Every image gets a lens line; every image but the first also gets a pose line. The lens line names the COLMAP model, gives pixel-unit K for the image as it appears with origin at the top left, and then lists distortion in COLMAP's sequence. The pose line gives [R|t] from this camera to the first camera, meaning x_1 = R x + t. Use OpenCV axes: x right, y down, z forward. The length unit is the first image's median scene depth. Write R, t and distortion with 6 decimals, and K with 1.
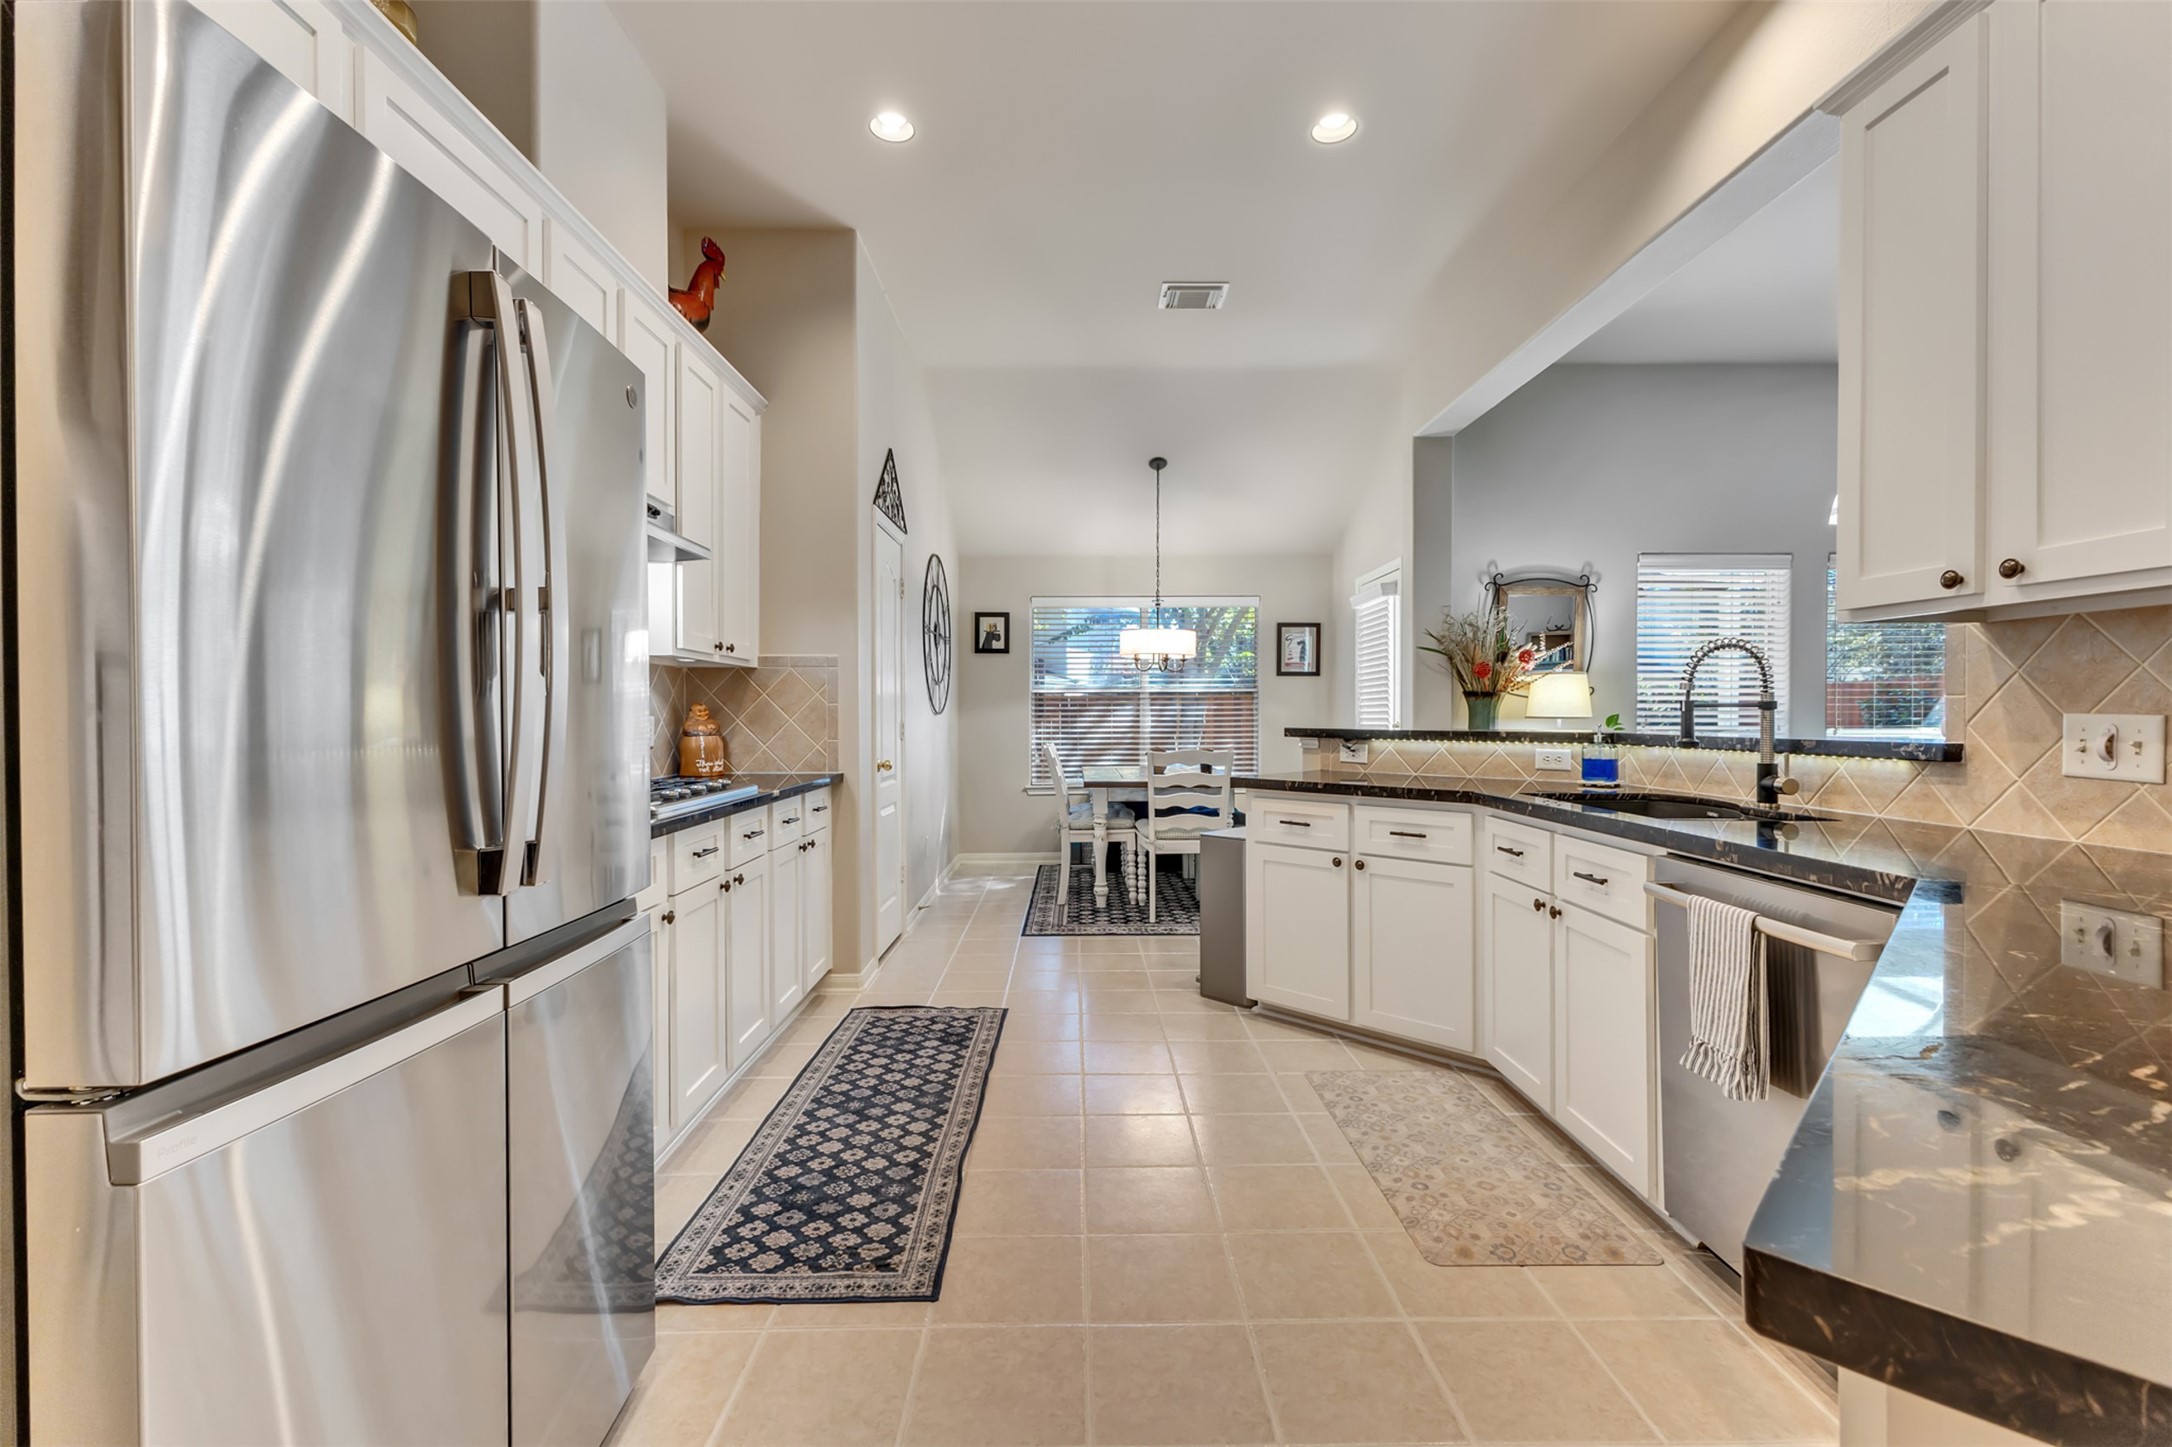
lens RADIAL K [[933.5, 0, 1072.6], [0, 933.5, 718.2], [0, 0, 1]] dist [0.011219, -0.002137]
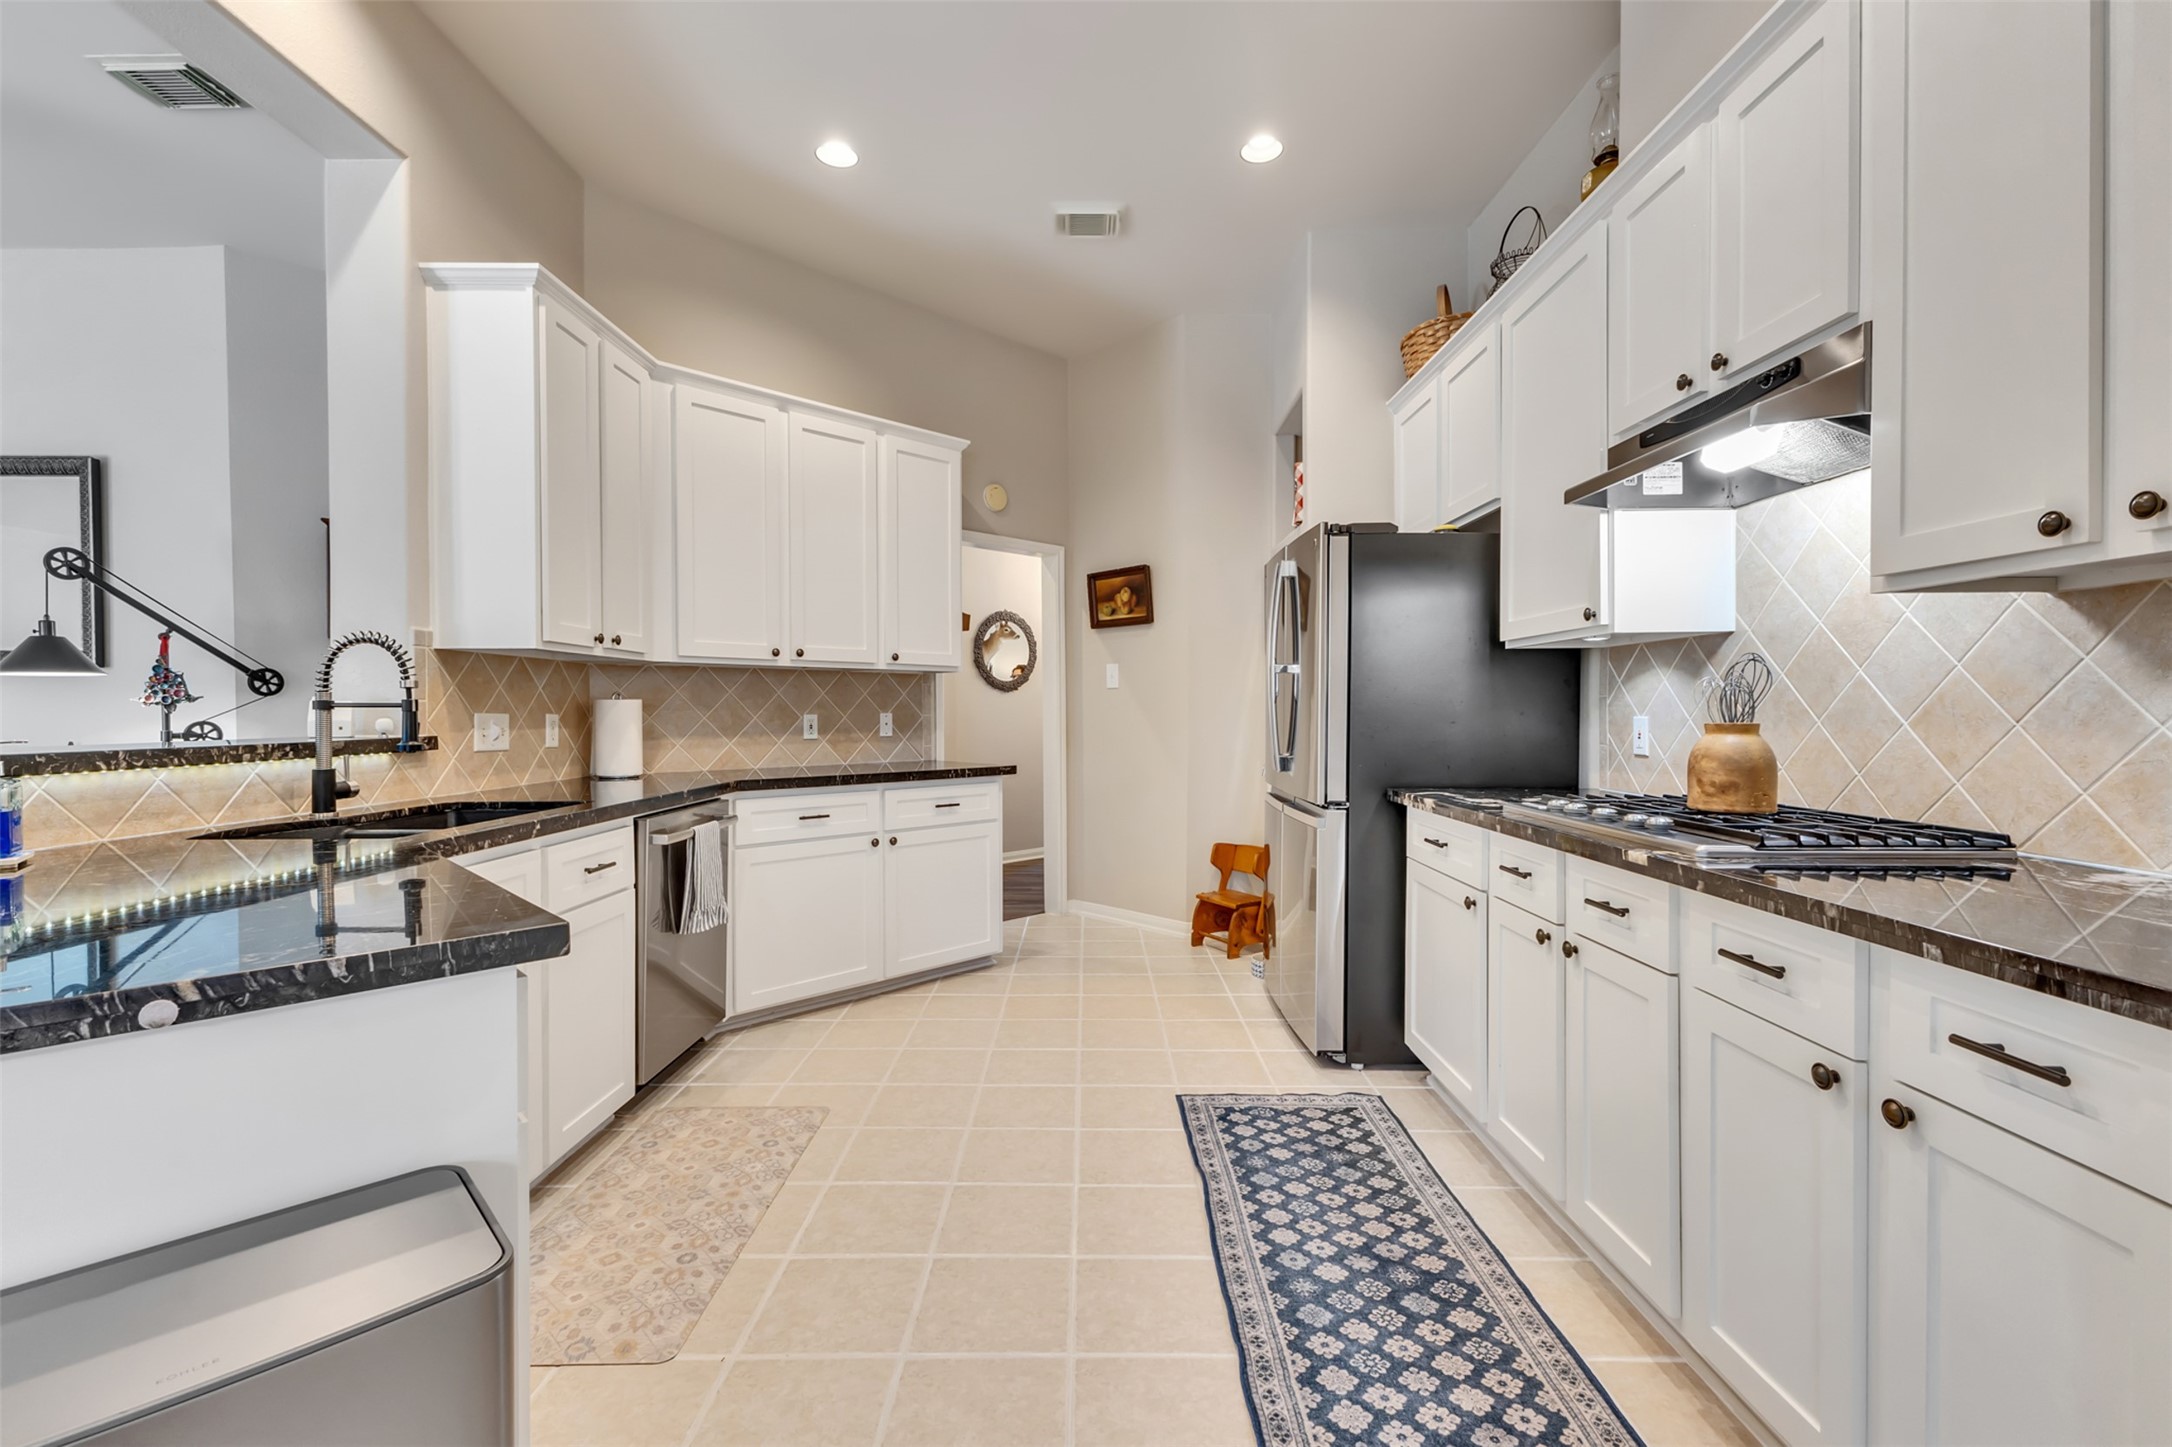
lens RADIAL K [[933.5, 0, 1083.8], [0, 933.5, 719.9], [0, 0, 1]] dist [0.011219, -0.002137]
pose [[-0.999989, 0.004098, 0.002108, 0.000260], [0.004131, 0.999860, 0.016205, -0.009958], [-0.002041, 0.016214, -0.999866, 1.744628]]
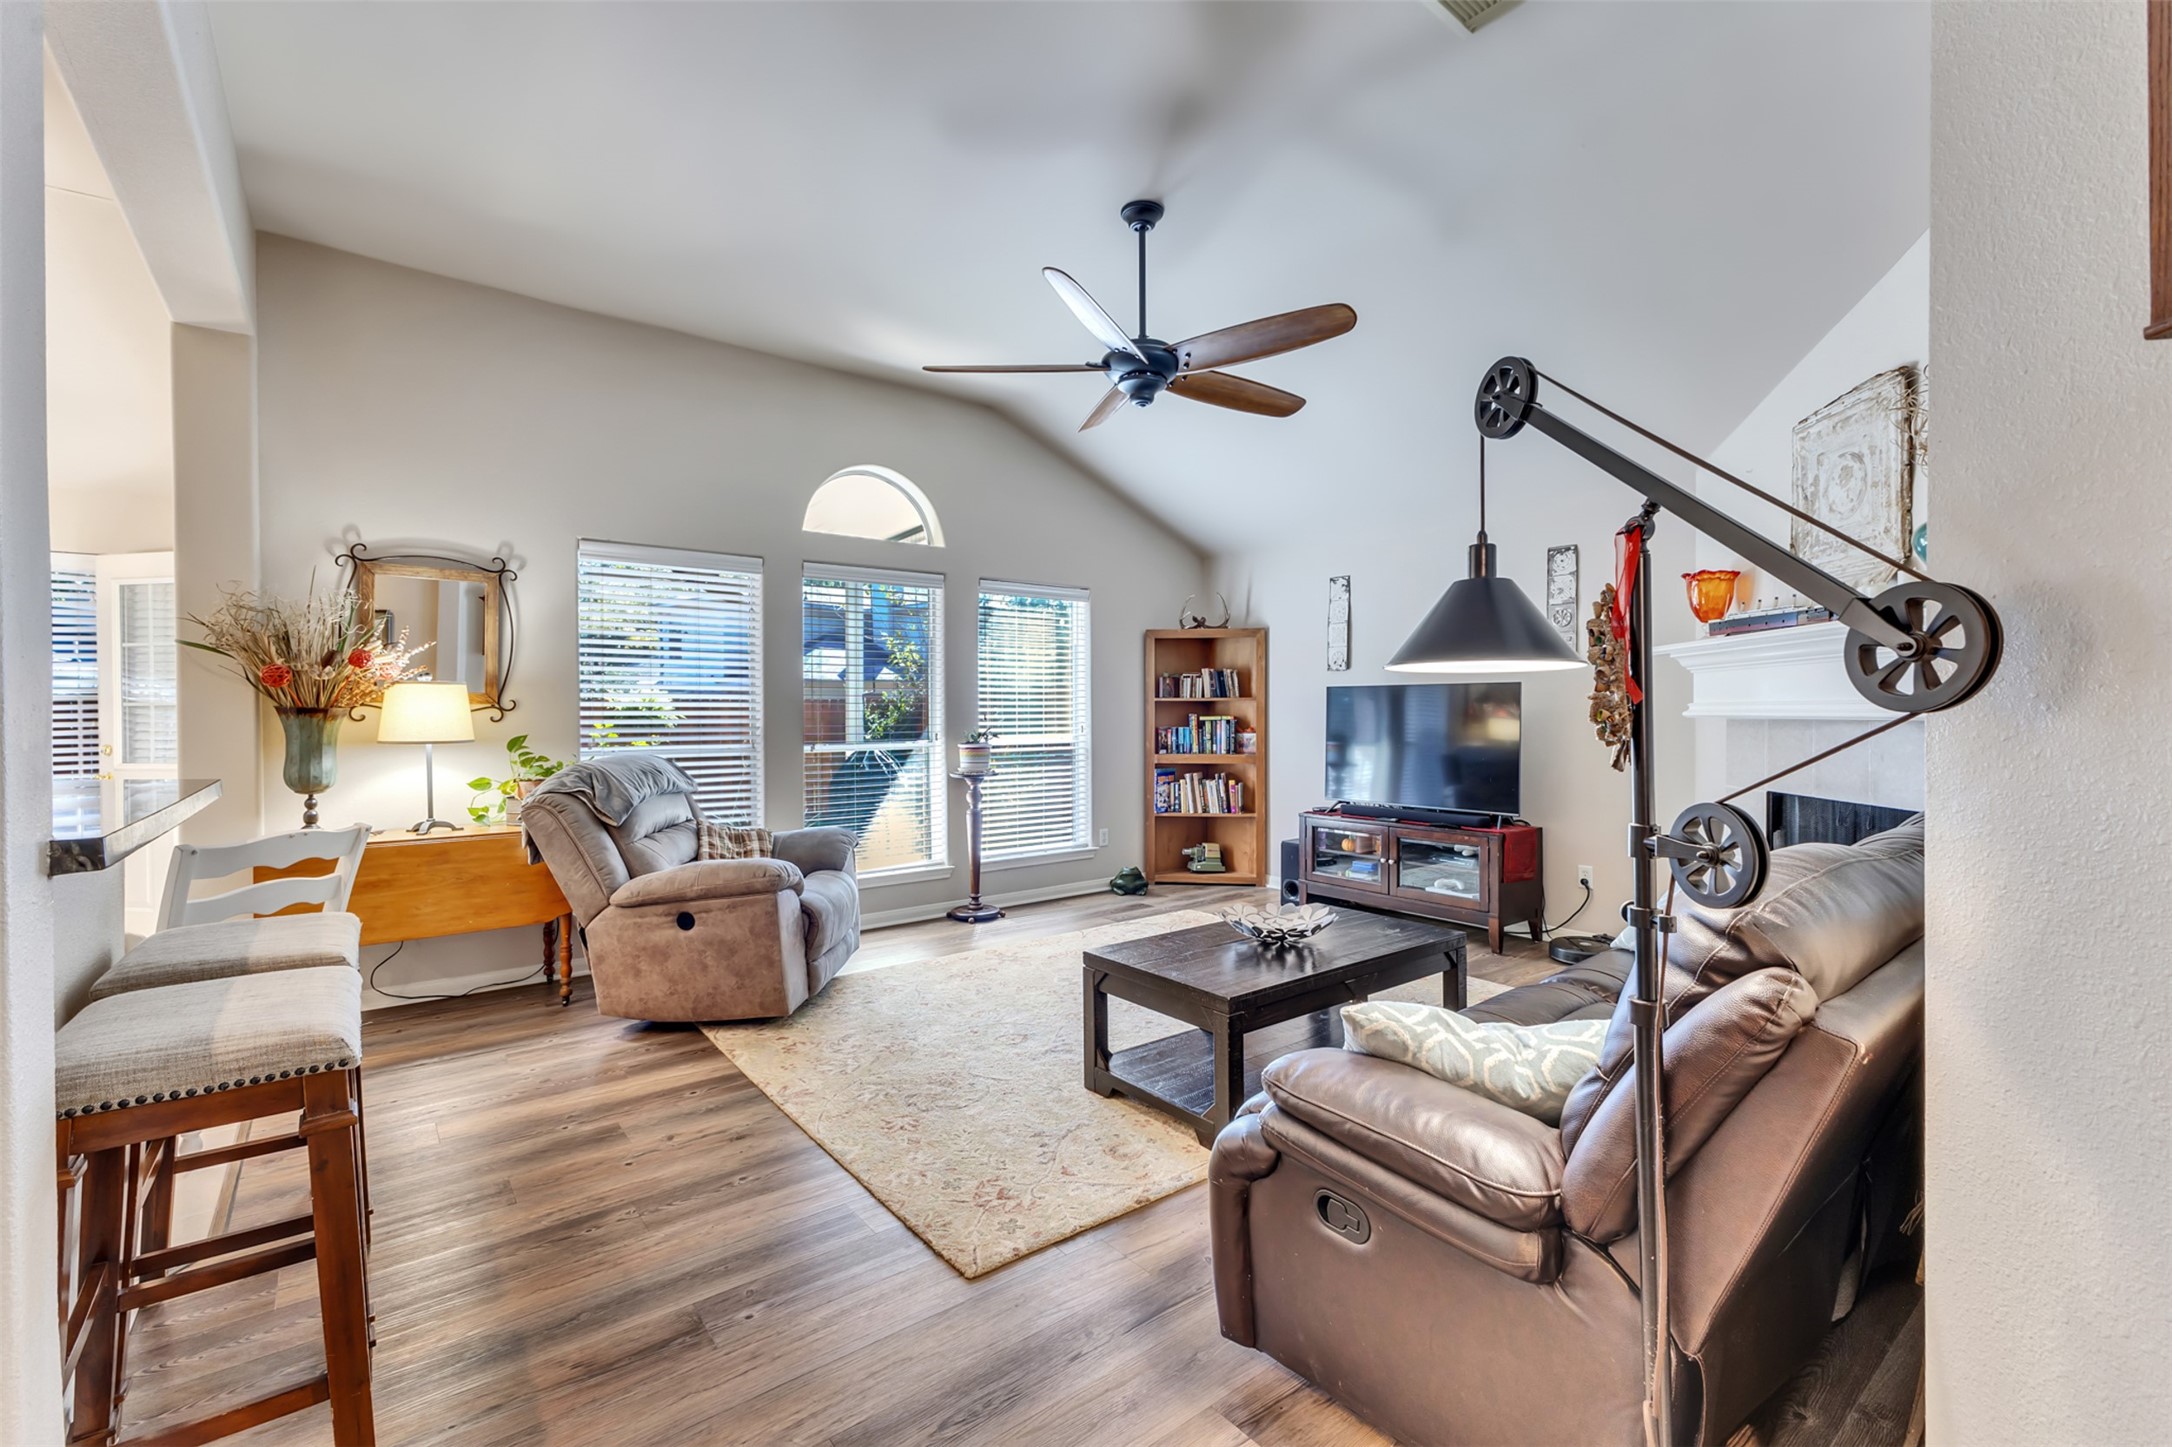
lens RADIAL K [[933.5, 0, 1084.9], [0, 933.5, 718.5], [0, 0, 1]] dist [0.011219, -0.002137]
pose [[0.786241, -0.007968, 0.617868, 0.895682], [0.008207, 0.999963, 0.002453, -0.030206], [-0.617865, 0.003142, 0.786278, 0.145238]]
